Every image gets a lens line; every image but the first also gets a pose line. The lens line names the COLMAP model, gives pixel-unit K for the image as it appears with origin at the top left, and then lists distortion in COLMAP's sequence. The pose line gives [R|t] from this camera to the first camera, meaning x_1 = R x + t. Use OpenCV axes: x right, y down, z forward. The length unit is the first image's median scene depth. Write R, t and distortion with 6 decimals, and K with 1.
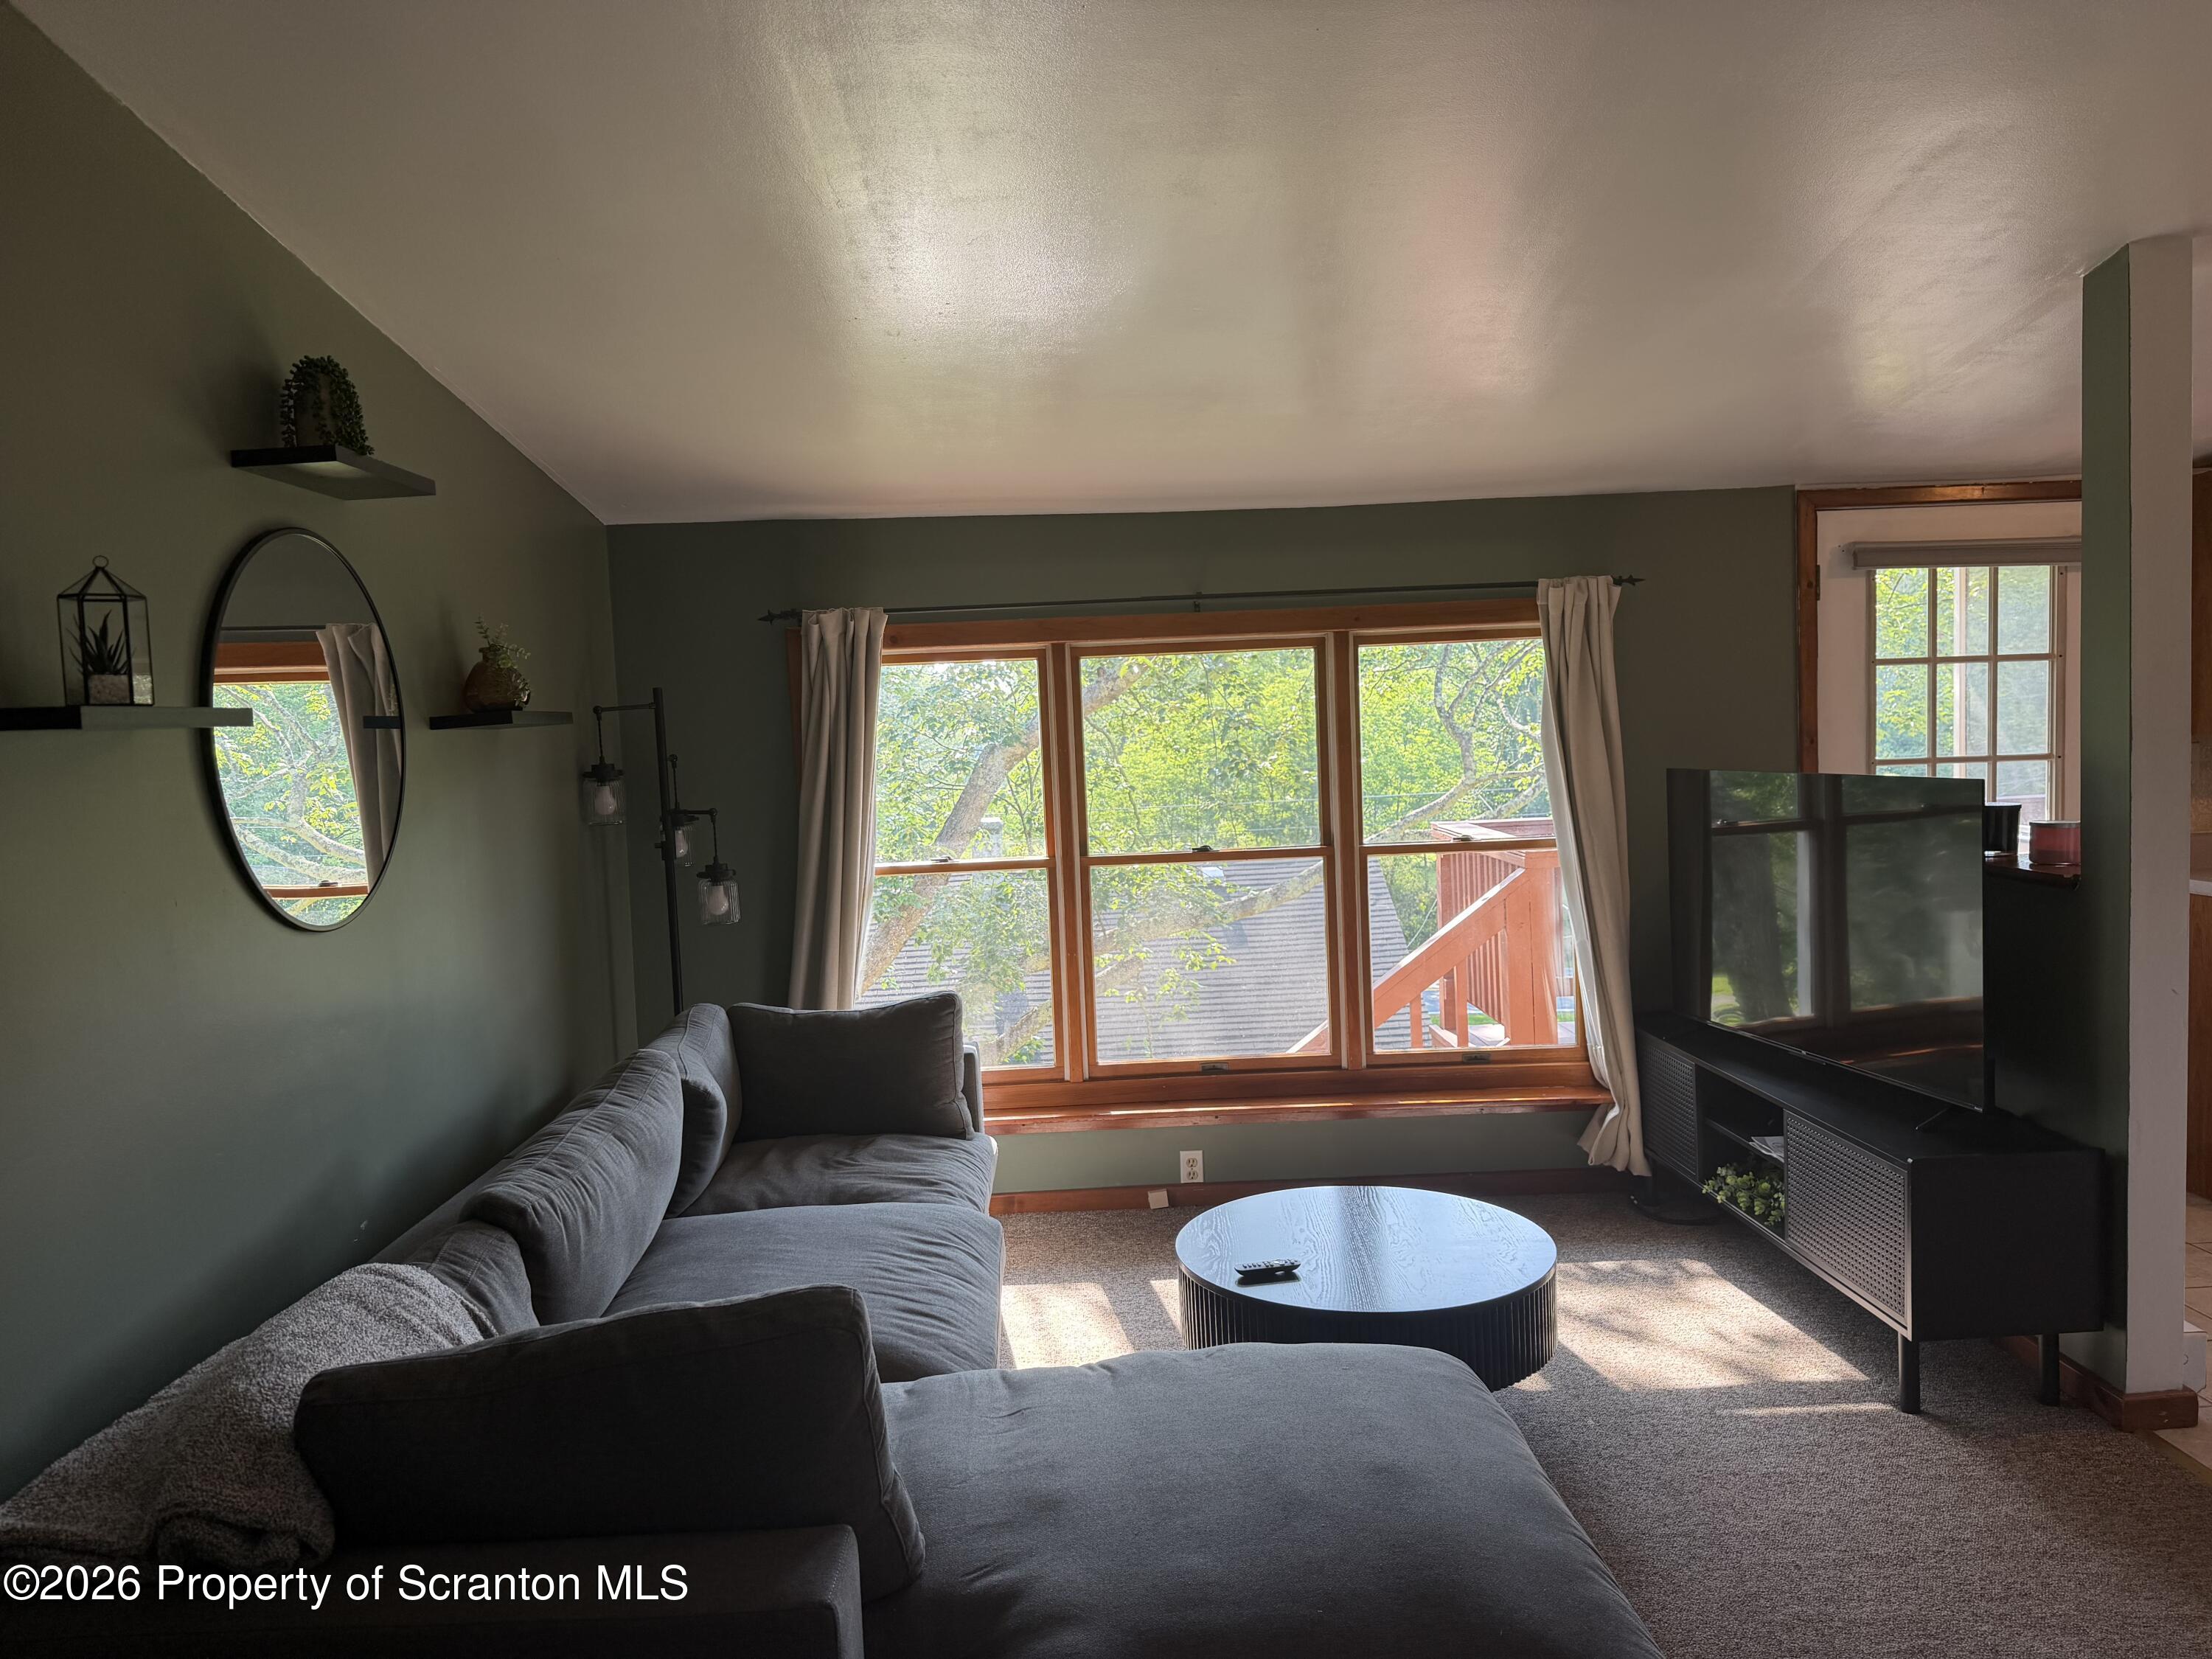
lens RADIAL K [[1556.2, 0, 1097.1], [0, 1556.2, 820.1], [0, 0, 1]] dist [0.133332, -0.194346]
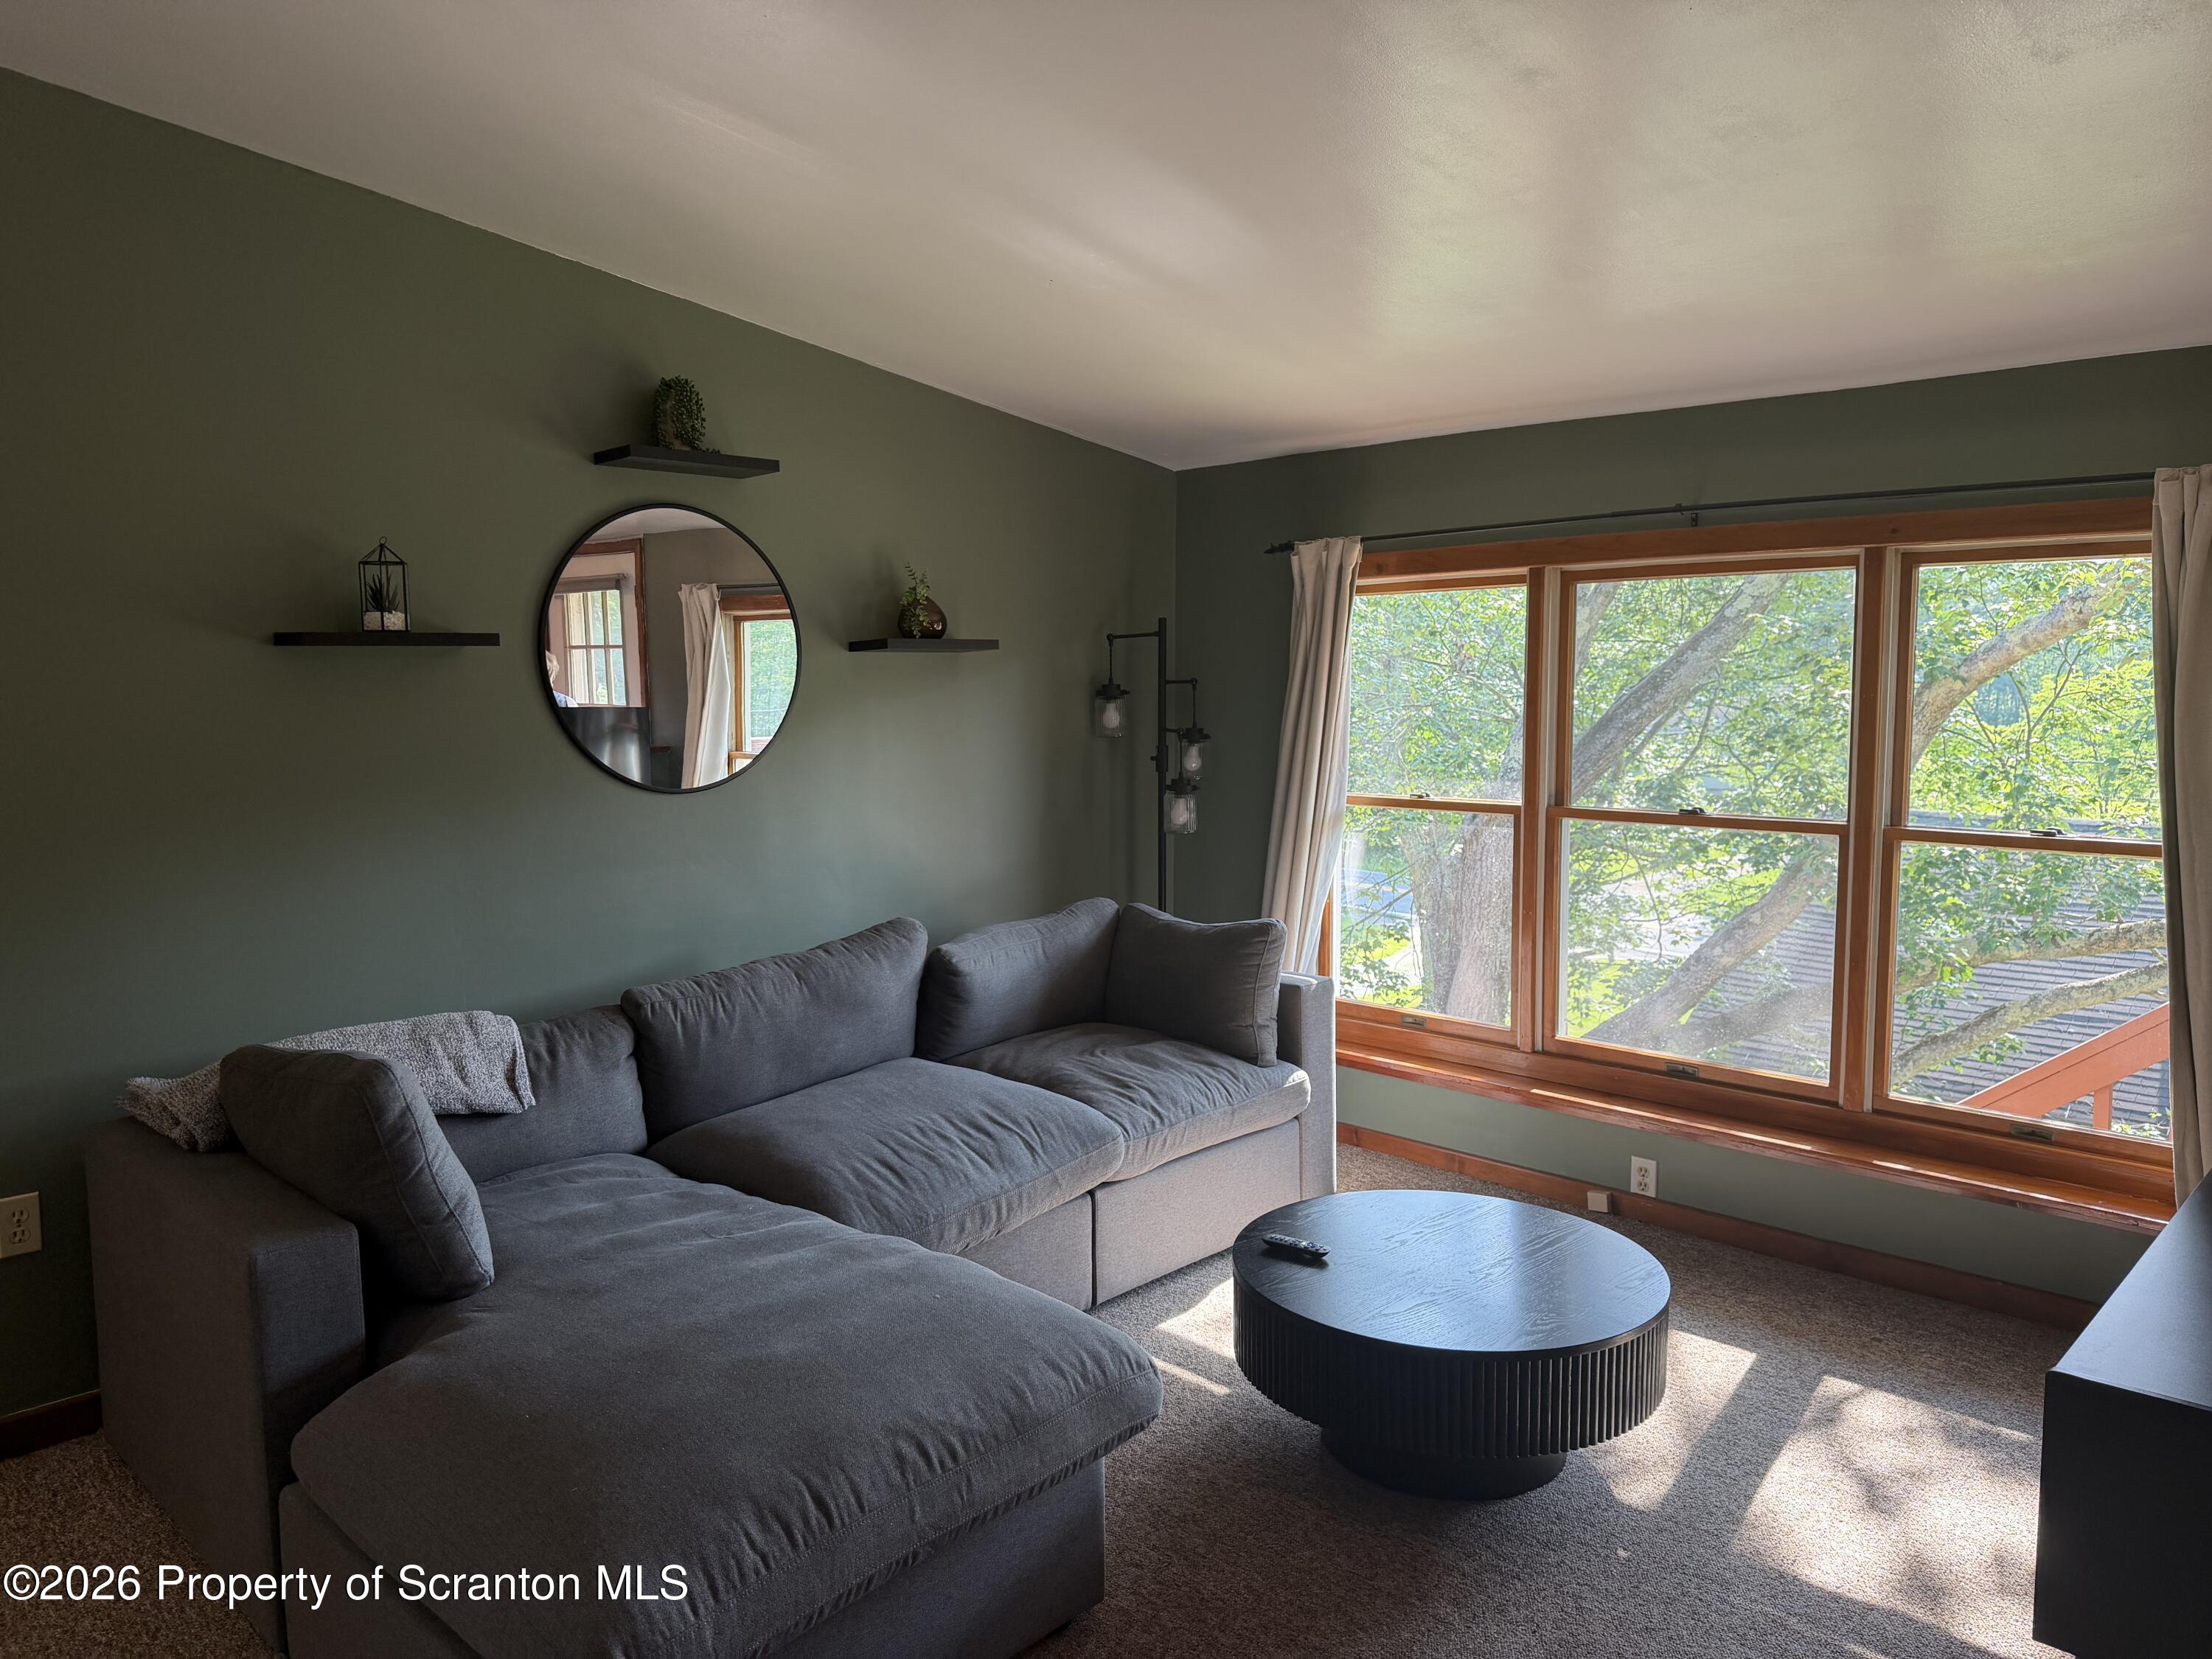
lens RADIAL K [[1556.2, 0, 1097.1], [0, 1556.2, 820.1], [0, 0, 1]] dist [0.133332, -0.194346]
pose [[0.675191, 0.106502, -0.729914, 0.498103], [-0.061848, 0.994211, 0.087855, -0.034125], [0.735046, -0.014175, 0.677869, 0.198386]]
